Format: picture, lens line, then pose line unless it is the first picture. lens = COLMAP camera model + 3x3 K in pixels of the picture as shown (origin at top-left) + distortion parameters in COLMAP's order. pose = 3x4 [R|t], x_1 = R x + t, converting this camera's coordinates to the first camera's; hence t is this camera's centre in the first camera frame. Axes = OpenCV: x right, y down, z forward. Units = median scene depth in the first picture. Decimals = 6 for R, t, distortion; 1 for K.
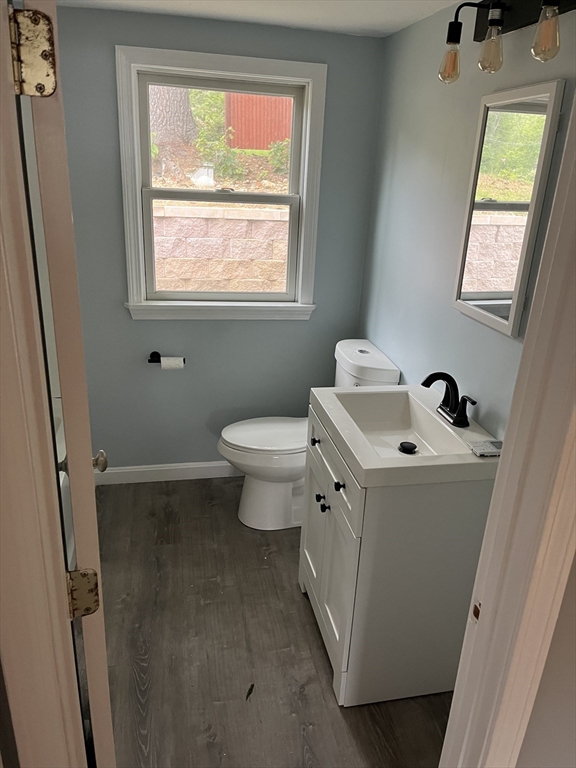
lens RADIAL K [[573.4, 0, 286.7], [0, 573.4, 378.7], [0, 0, 1]] dist [0.054191, -0.096580]
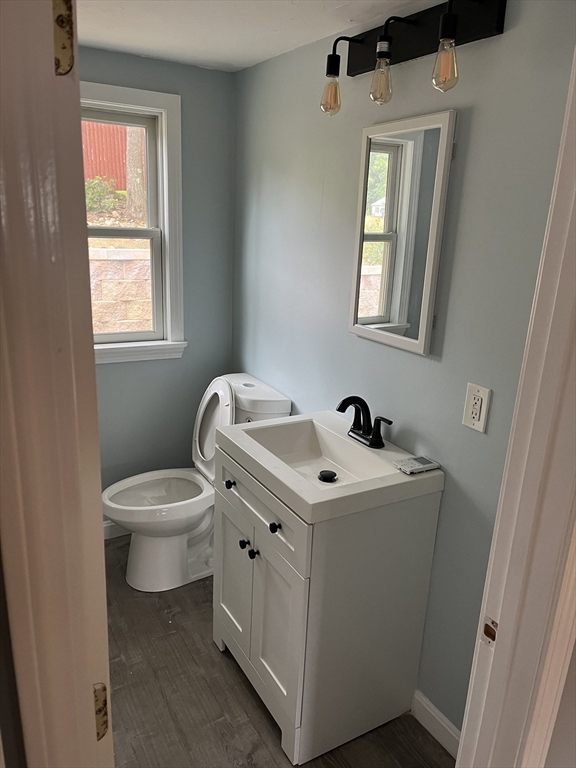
lens RADIAL K [[577.1, 0, 285.0], [0, 577.1, 382.4], [0, 0, 1]] dist [0.056669, -0.081455]
pose [[0.951778, -0.092275, 0.292581, -0.128725], [0.109176, 0.993137, -0.041936, -0.005532], [-0.286704, 0.071857, 0.955321, 0.065665]]
